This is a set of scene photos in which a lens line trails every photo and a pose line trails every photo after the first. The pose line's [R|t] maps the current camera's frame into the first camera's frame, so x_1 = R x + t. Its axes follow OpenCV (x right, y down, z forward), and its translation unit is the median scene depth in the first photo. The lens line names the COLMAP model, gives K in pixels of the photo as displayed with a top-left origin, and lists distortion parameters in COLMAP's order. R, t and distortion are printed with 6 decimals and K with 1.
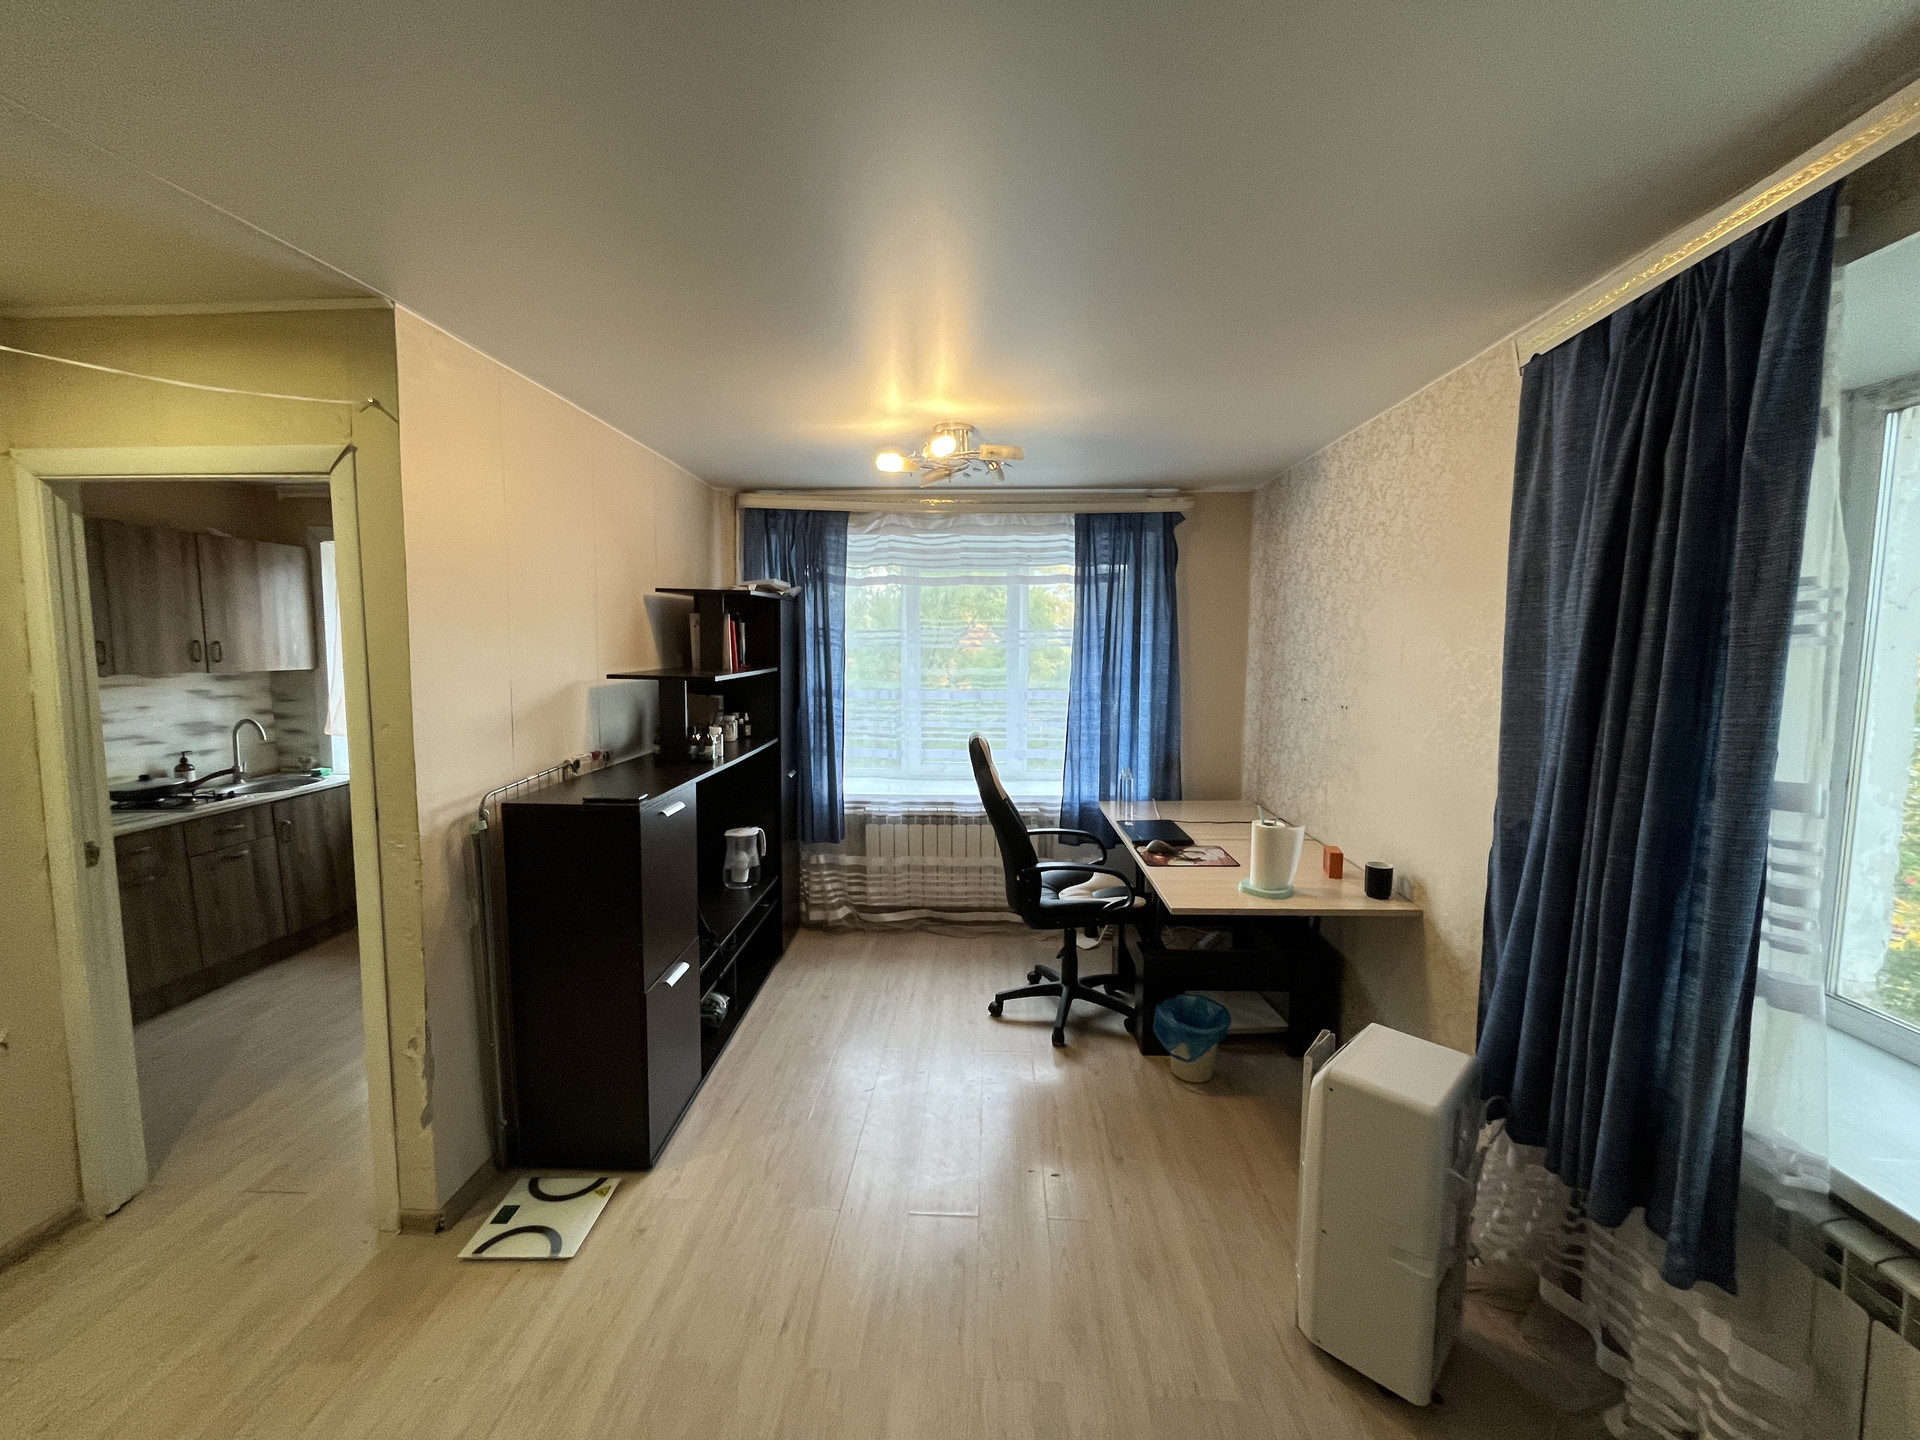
lens RADIAL K [[783.6, 0, 963.6], [0, 783.6, 716.9], [0, 0, 1]] dist [-0.000917, -0.000553]
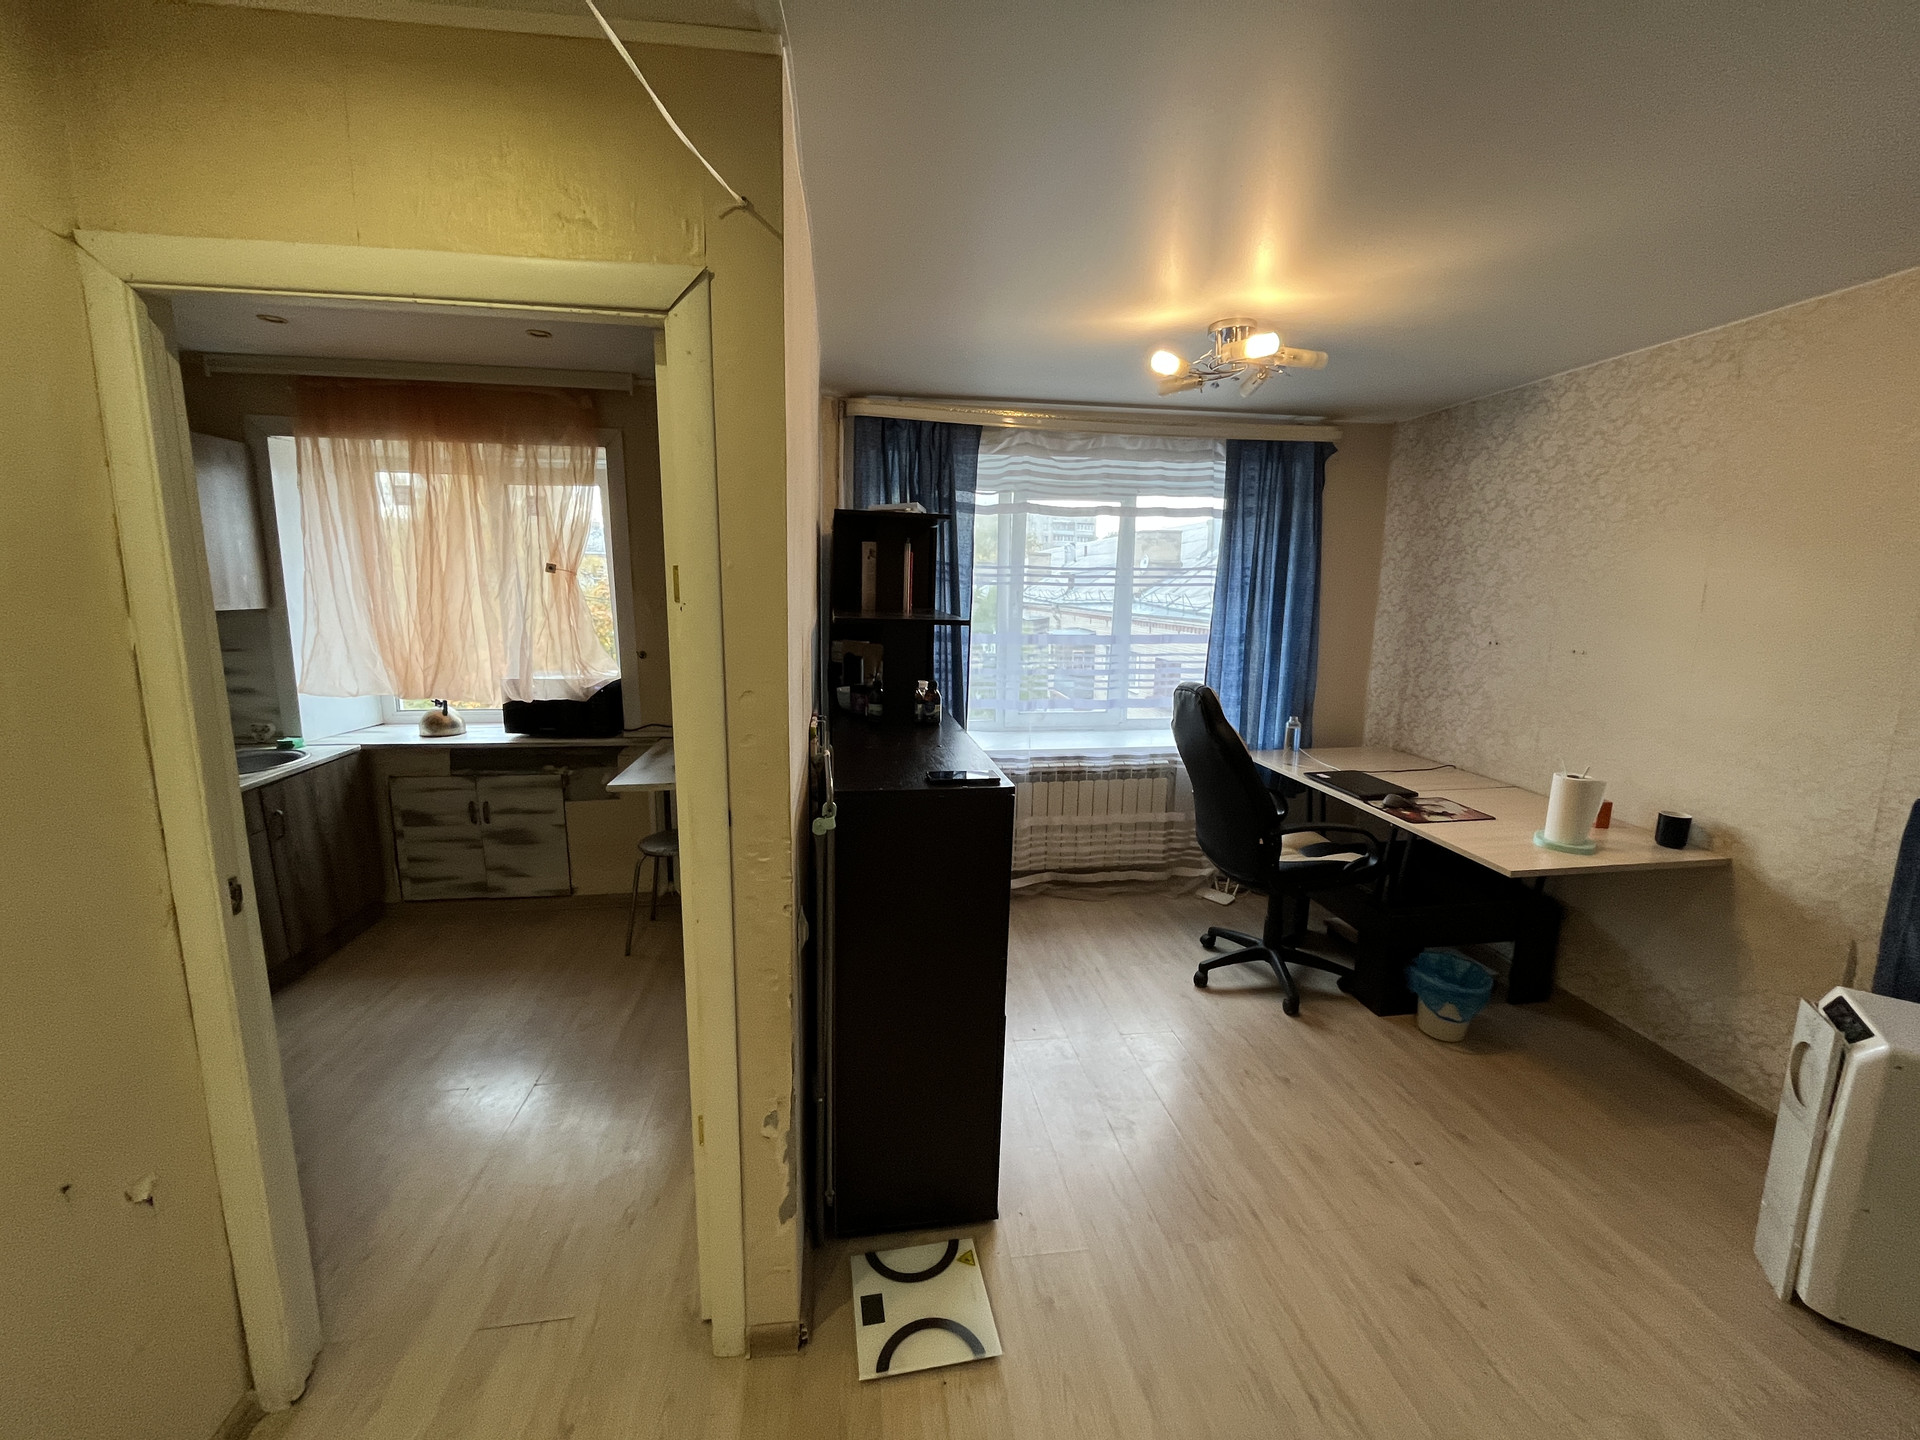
lens RADIAL K [[783.6, 0, 964.8], [0, 783.6, 717.9], [0, 0, 1]] dist [-0.000917, -0.000553]
pose [[0.982933, -0.022347, 0.182601, -0.398955], [0.008153, 0.996911, 0.078114, -0.011724], [-0.183783, -0.075292, 0.980079, 0.163215]]
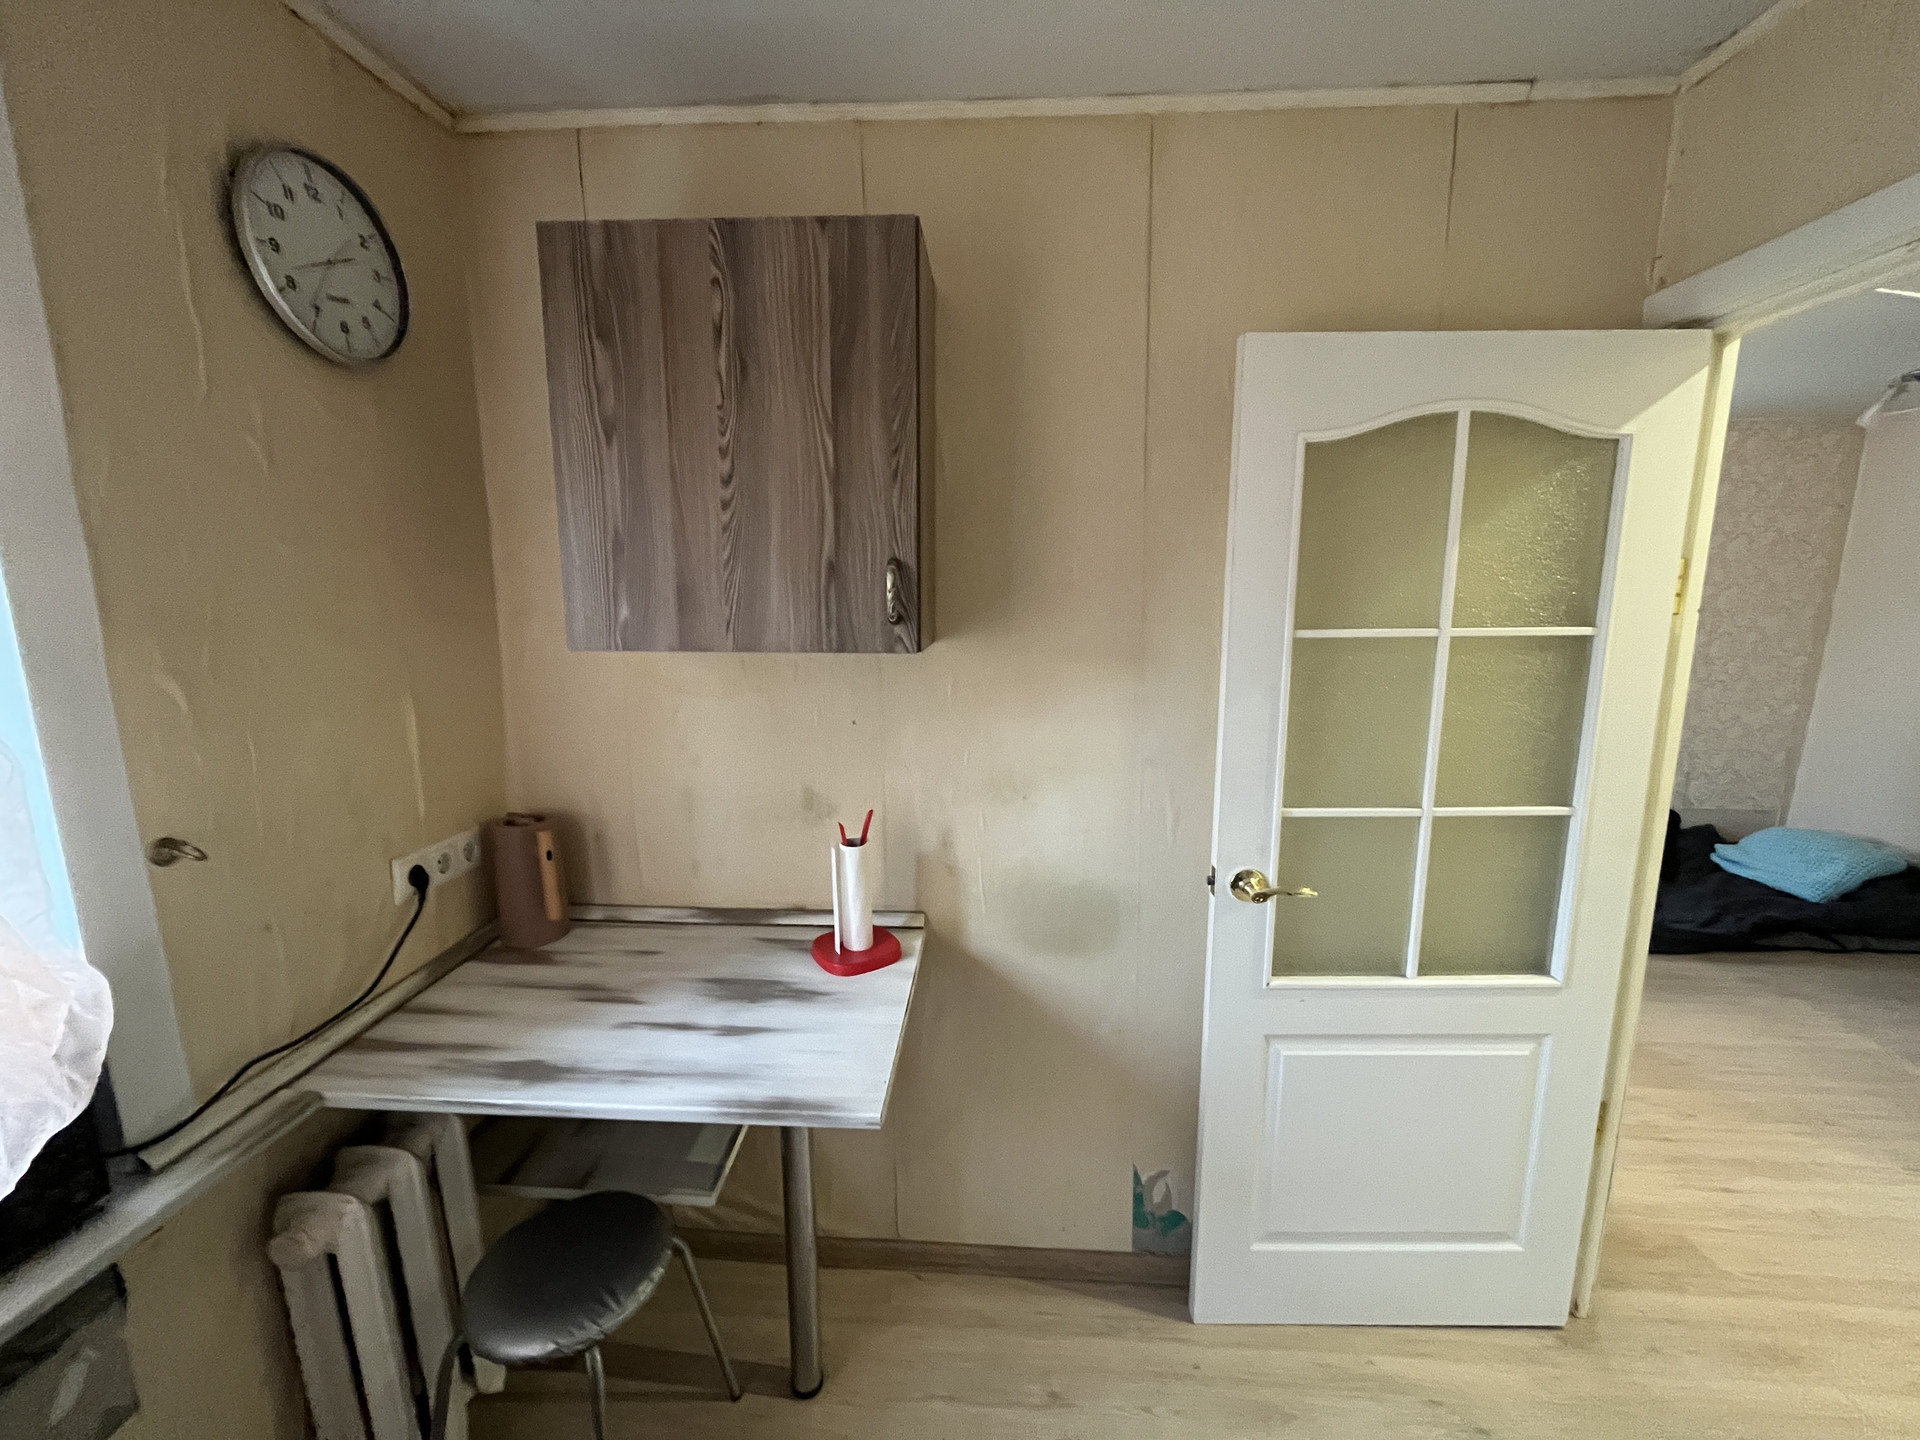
lens RADIAL K [[783.6, 0, 955.4], [0, 783.6, 716.3], [0, 0, 1]] dist [-0.000917, -0.000553]
pose [[0.031885, -0.171248, 0.984712, -0.904067], [0.093888, 0.981370, 0.167627, -0.088579], [-0.995072, 0.087108, 0.047369, 0.975758]]
